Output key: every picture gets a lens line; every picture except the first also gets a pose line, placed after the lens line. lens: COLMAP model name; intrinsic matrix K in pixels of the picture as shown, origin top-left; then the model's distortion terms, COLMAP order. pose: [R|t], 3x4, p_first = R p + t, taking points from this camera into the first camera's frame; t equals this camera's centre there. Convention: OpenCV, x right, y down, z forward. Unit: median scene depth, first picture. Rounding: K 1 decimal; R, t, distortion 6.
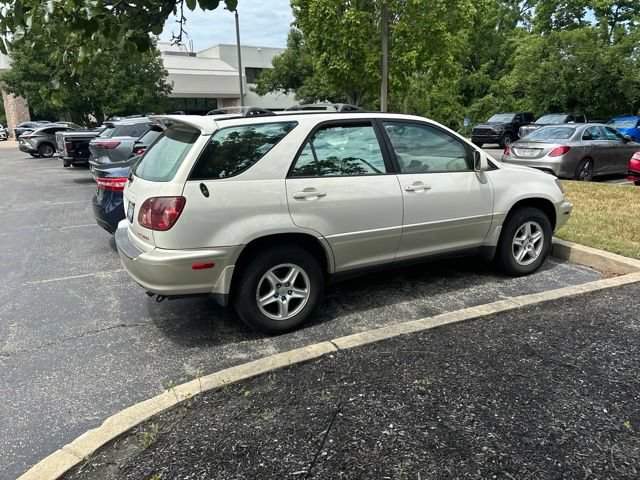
lens RADIAL K [[485.6, 0, 322.4], [0, 485.6, 231.9], [0, 0, 1]] dist [0.043507, -0.048284]
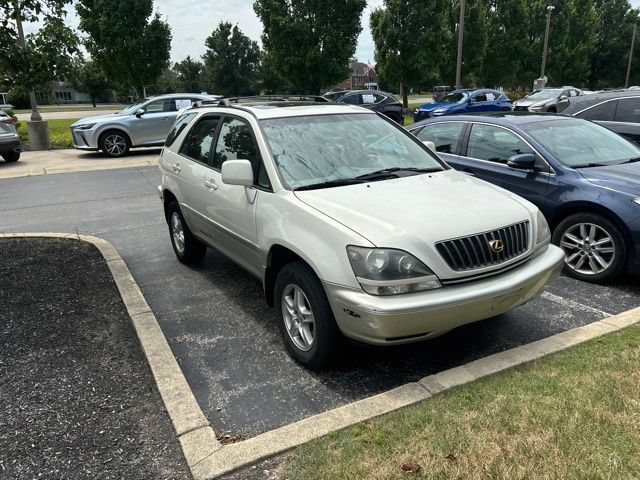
lens RADIAL K [[485.6, 0, 325.7], [0, 485.6, 234.9], [0, 0, 1]] dist [0.043507, -0.048284]
pose [[0.092875, 0.295310, -0.950877, 1.188618], [-0.201284, 0.940855, 0.272537, -0.311712], [0.975120, 0.166085, 0.146823, 1.084582]]
